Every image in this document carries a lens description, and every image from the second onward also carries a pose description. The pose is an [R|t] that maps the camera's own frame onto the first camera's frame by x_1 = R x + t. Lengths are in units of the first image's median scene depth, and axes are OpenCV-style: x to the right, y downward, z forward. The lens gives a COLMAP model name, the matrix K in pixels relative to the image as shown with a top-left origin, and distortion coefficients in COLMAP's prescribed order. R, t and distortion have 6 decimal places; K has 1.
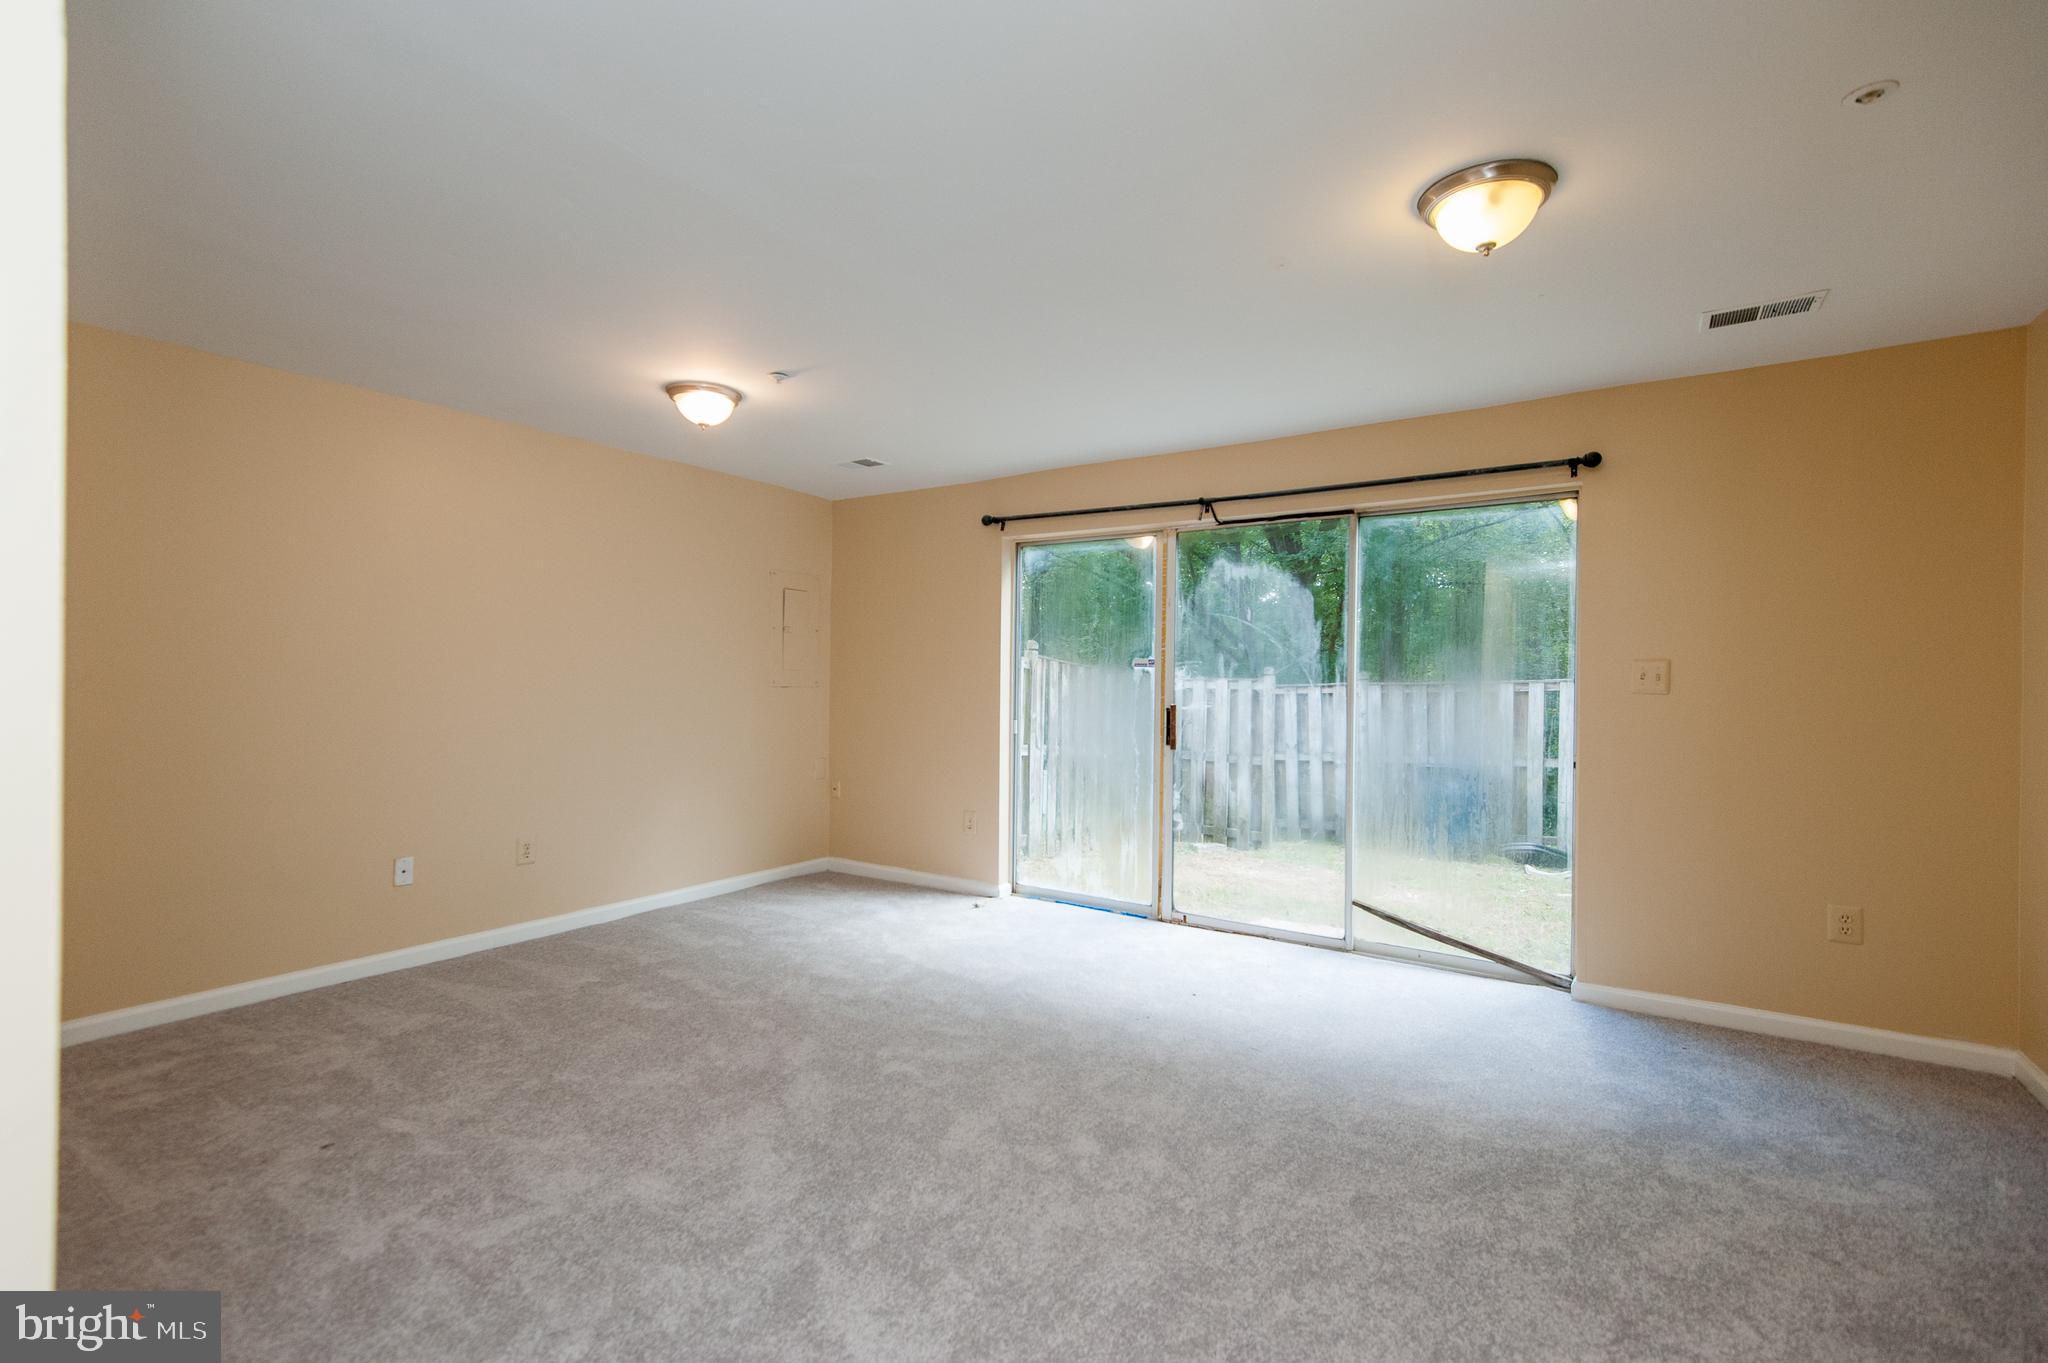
lens RADIAL K [[923.6, 0, 1014.0], [0, 923.6, 676.4], [0, 0, 1]] dist [0.029192, -0.012162]
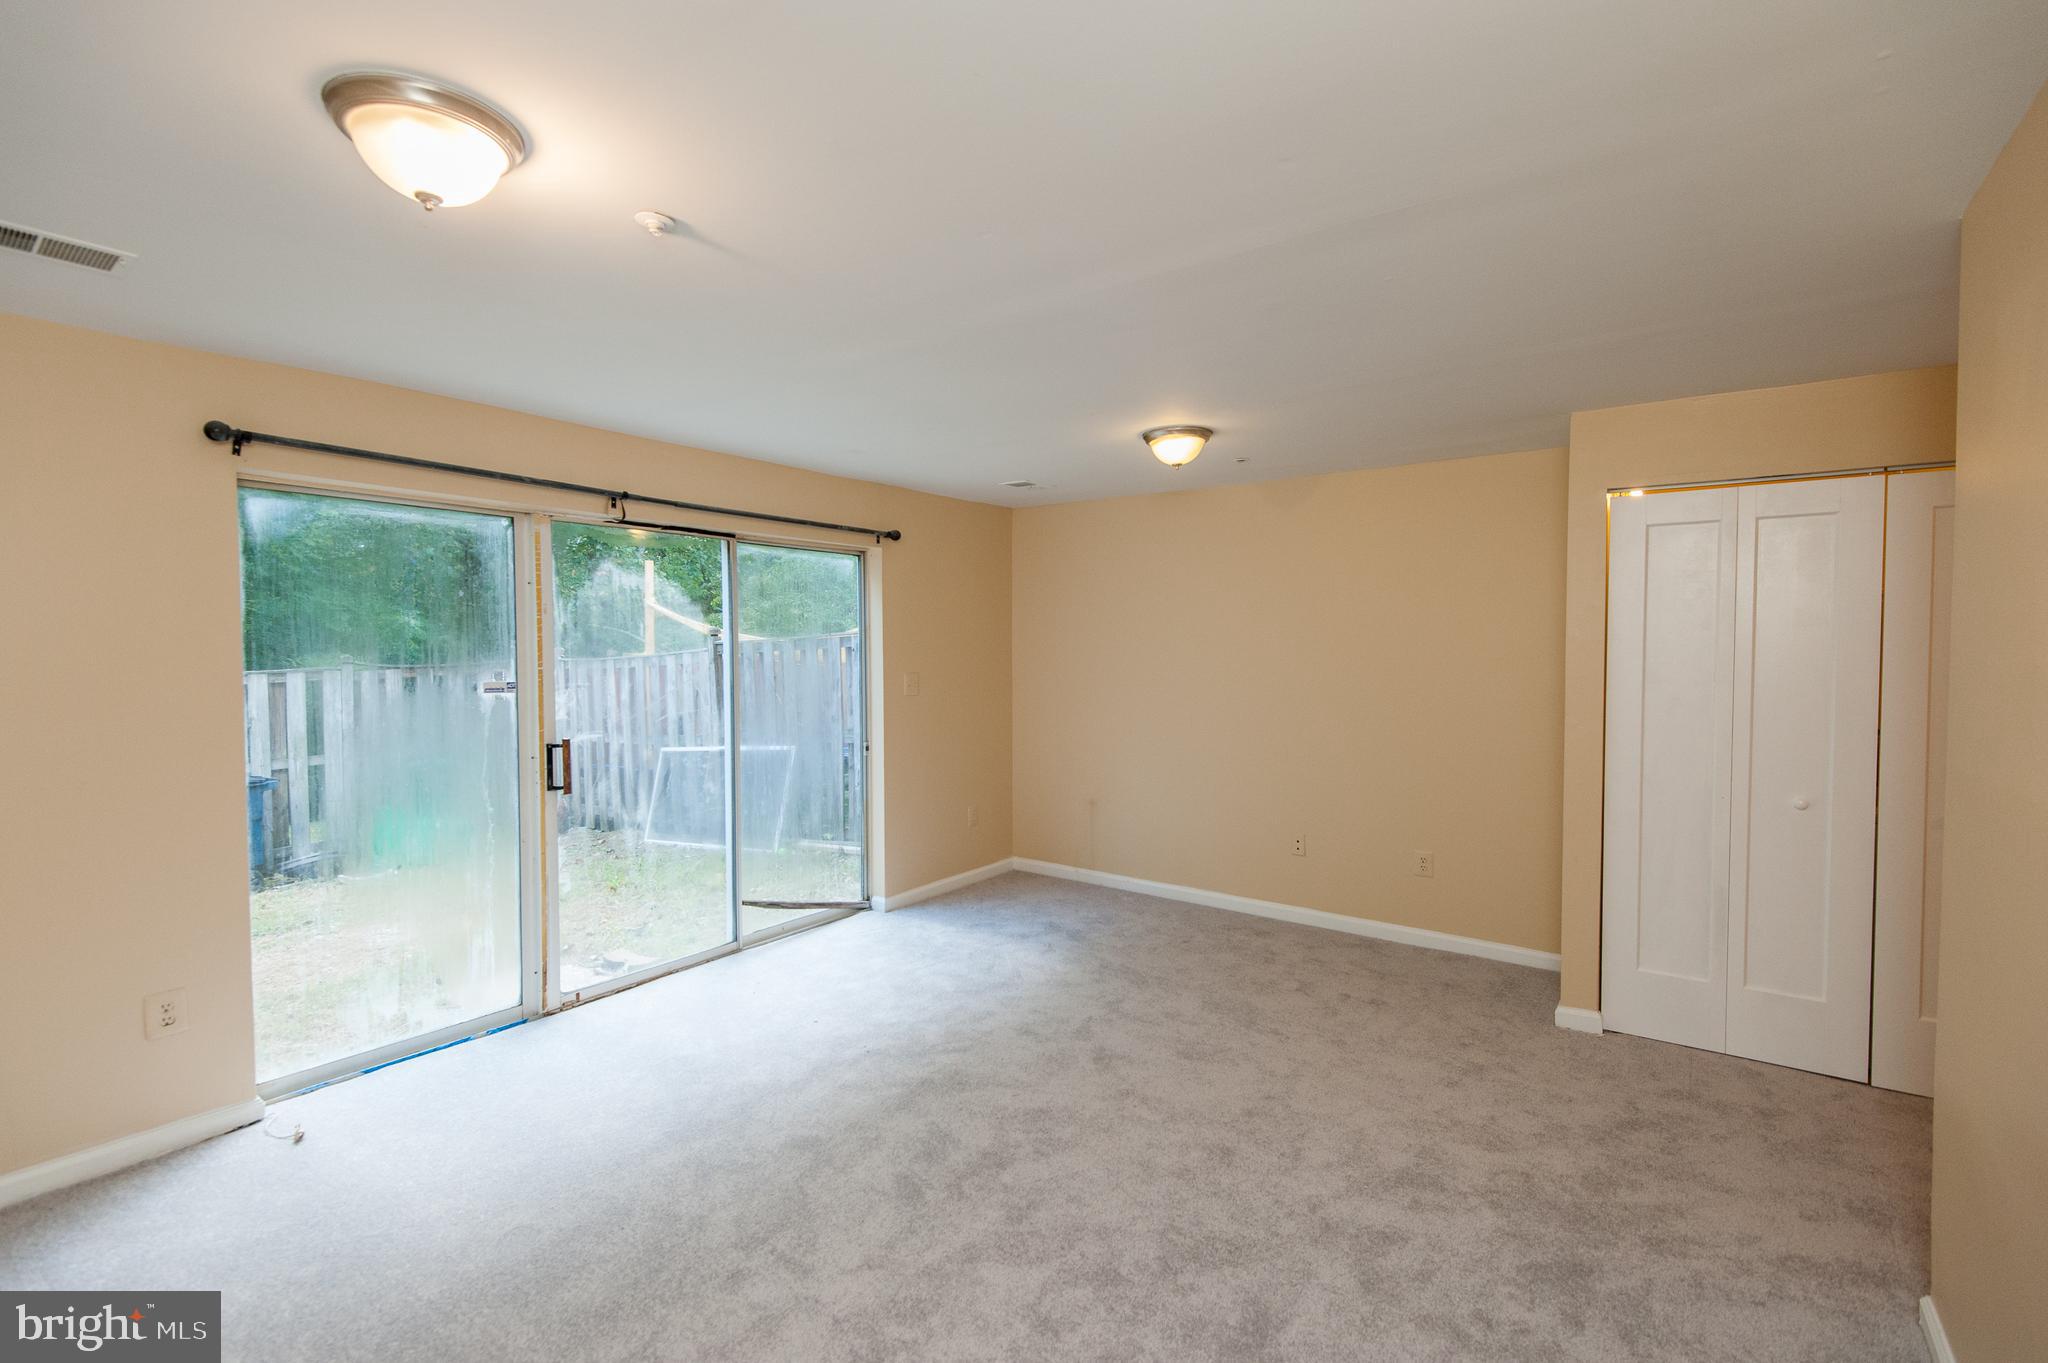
lens RADIAL K [[923.6, 0, 1021.4], [0, 923.6, 672.7], [0, 0, 1]] dist [0.029192, -0.012162]
pose [[0.037030, -0.038249, 0.998582, -0.623831], [-0.001914, 0.999263, 0.038346, -0.058264], [-0.999312, -0.003331, 0.036930, 0.582905]]
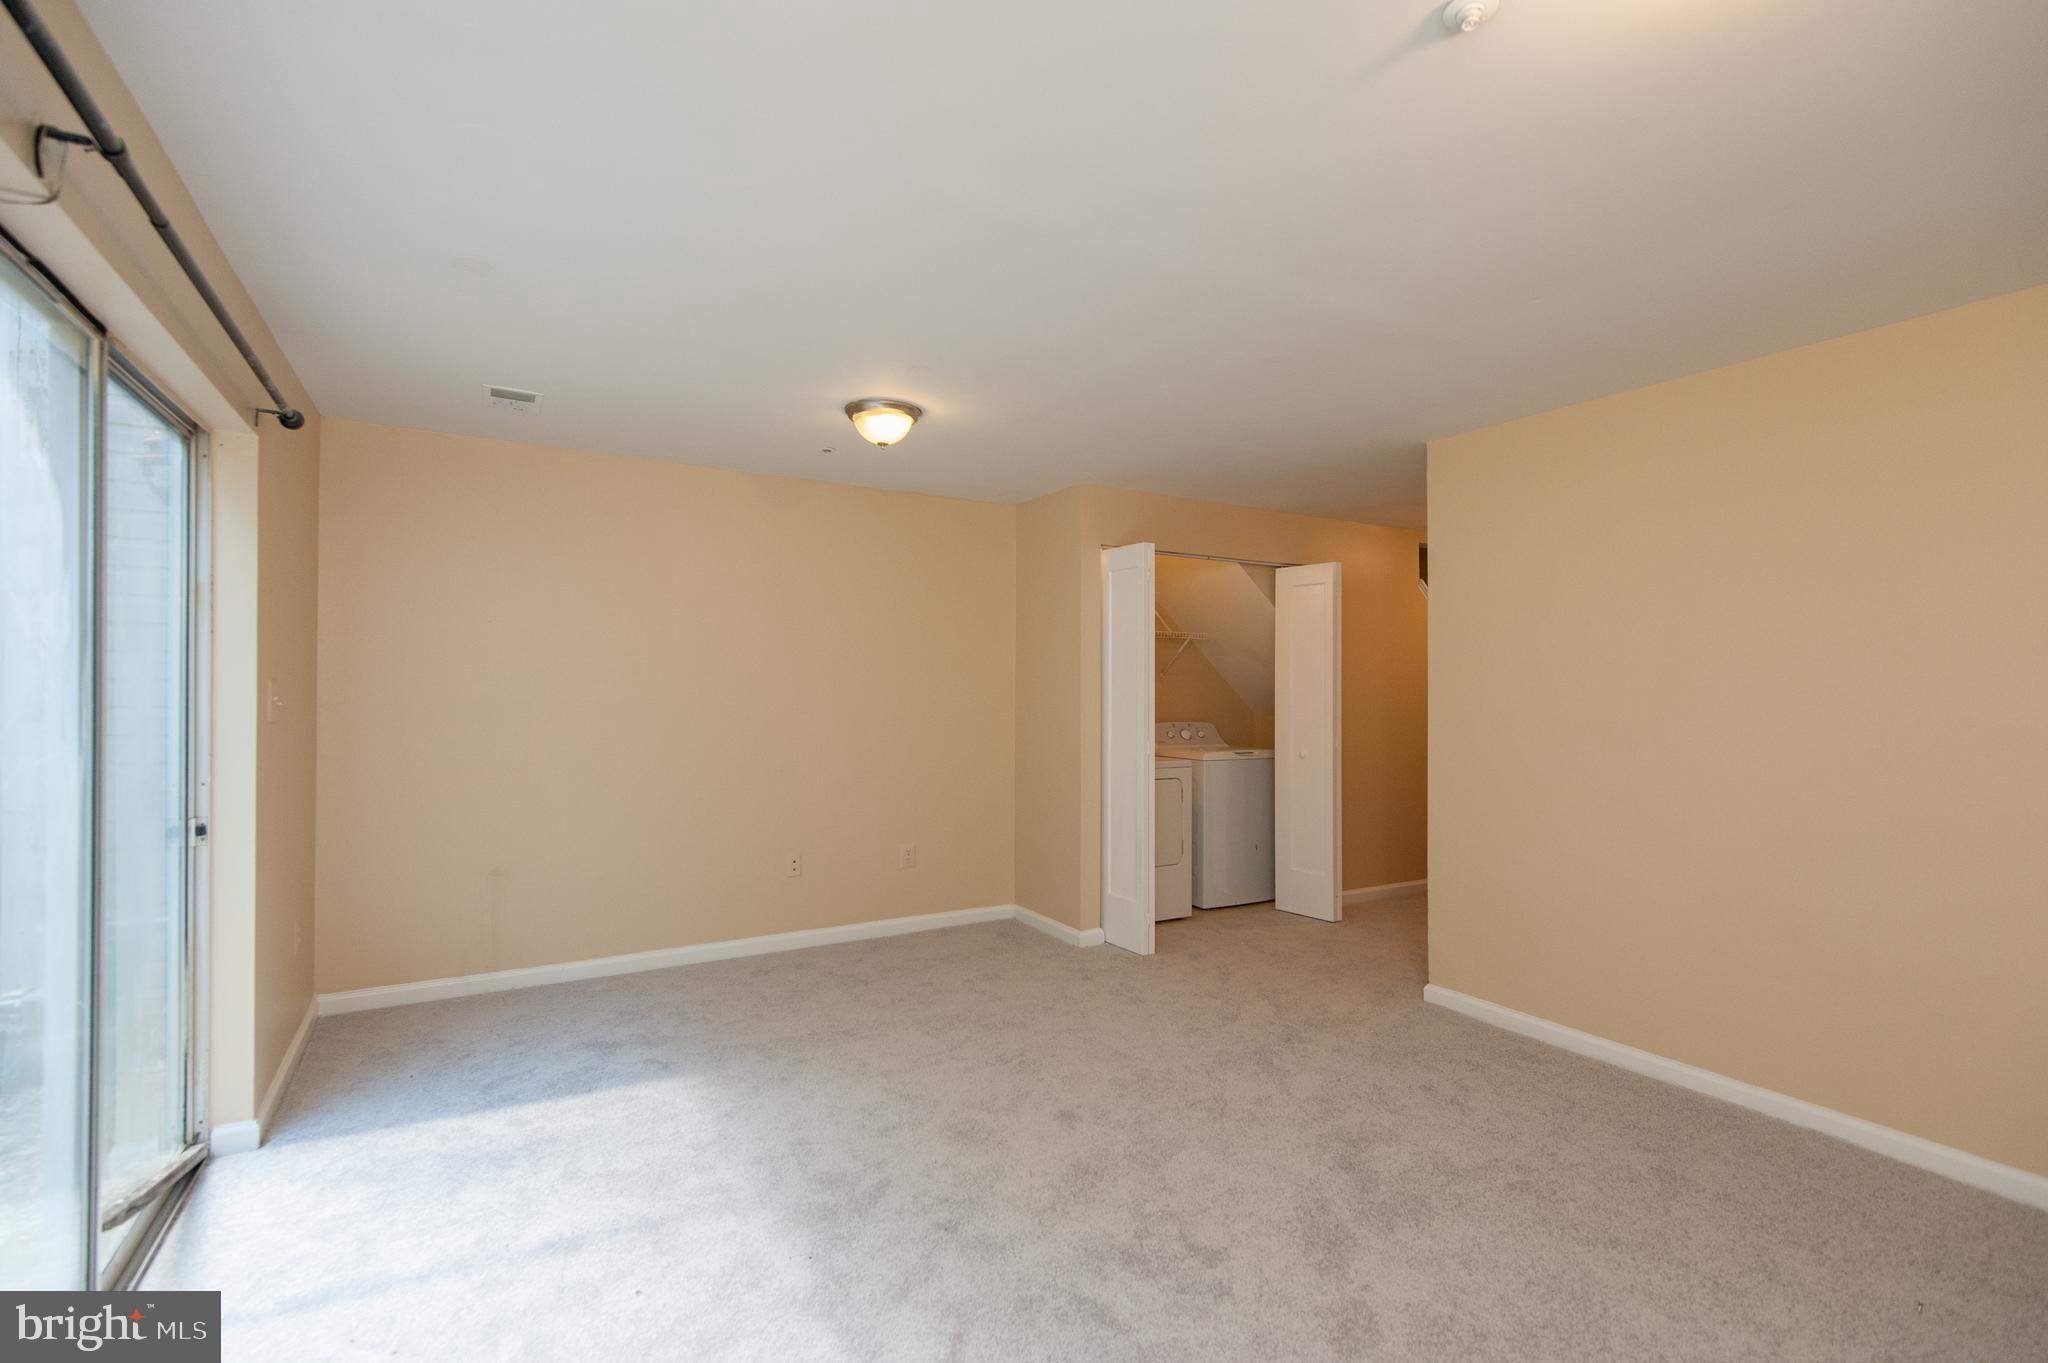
lens RADIAL K [[923.6, 0, 1031.0], [0, 923.6, 690.3], [0, 0, 1]] dist [0.029192, -0.012162]
pose [[-0.906522, -0.013613, 0.421940, -0.192786], [-0.012359, 0.999907, 0.005706, -0.015843], [-0.421979, -0.000042, -0.906606, 1.111246]]
